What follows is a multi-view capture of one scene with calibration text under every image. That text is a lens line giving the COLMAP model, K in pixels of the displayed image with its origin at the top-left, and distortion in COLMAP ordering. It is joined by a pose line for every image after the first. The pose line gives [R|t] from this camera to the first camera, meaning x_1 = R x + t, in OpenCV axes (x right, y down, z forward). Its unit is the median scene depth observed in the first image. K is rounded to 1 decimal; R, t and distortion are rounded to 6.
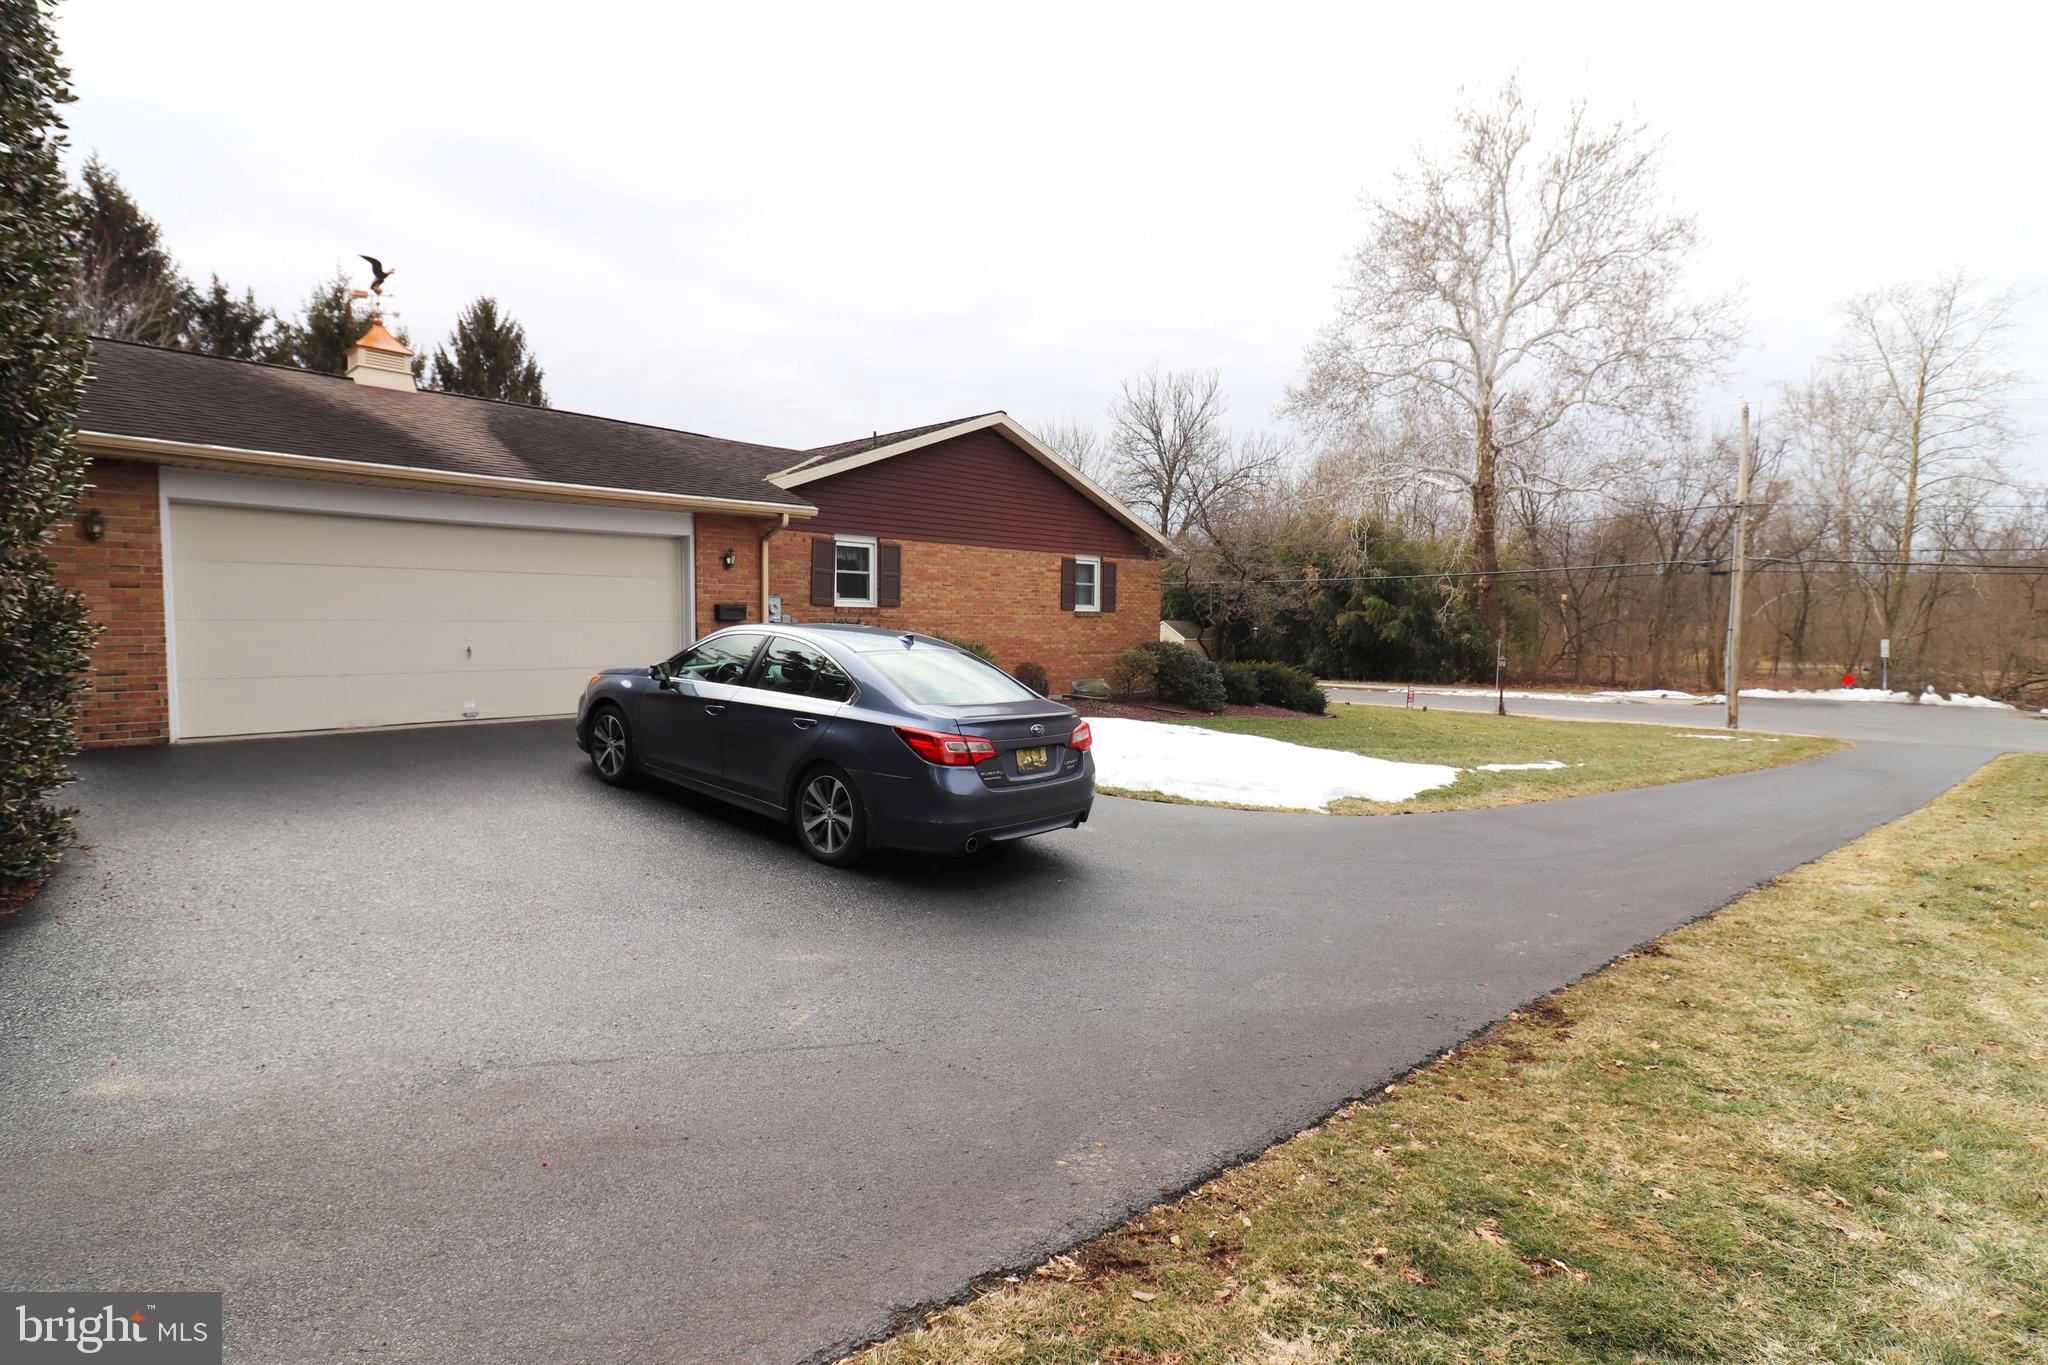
lens RADIAL K [[986.5, 0, 1024.0], [0, 986.5, 682.5], [0, 0, 1]] dist [-0.000356, -0.009779]
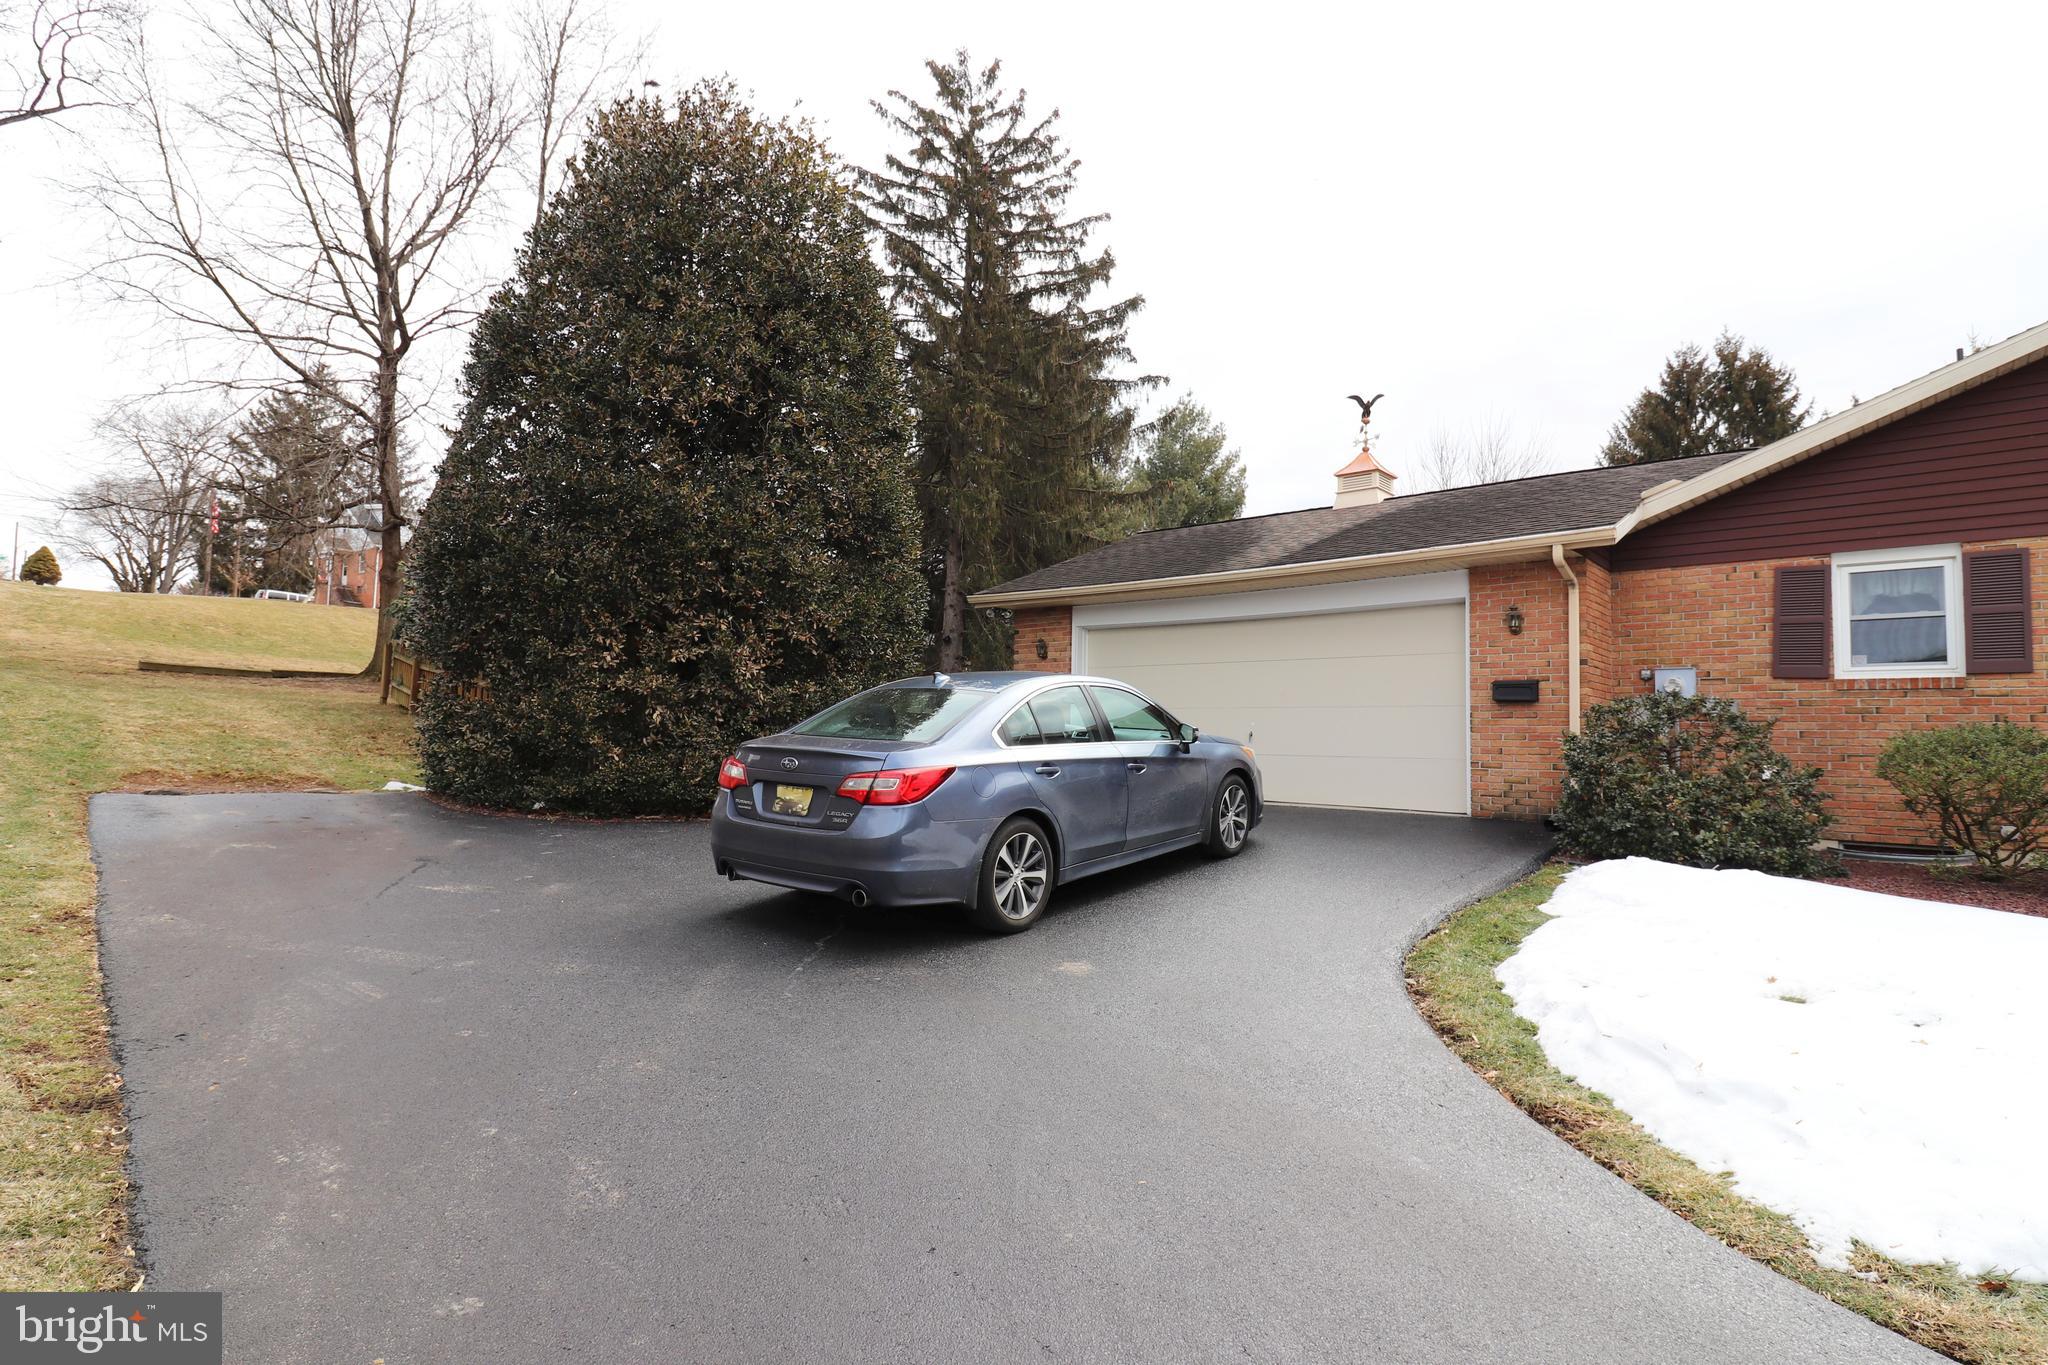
lens RADIAL K [[1067.2, 0, 1024.0], [0, 1067.2, 682.5], [0, 0, 1]] dist [-0.001446, -0.000164]
pose [[0.013162, -0.071726, -0.997338, 0.502504], [-0.088486, 0.993427, -0.072612, 0.014088], [0.995990, 0.089206, 0.006729, 0.625864]]
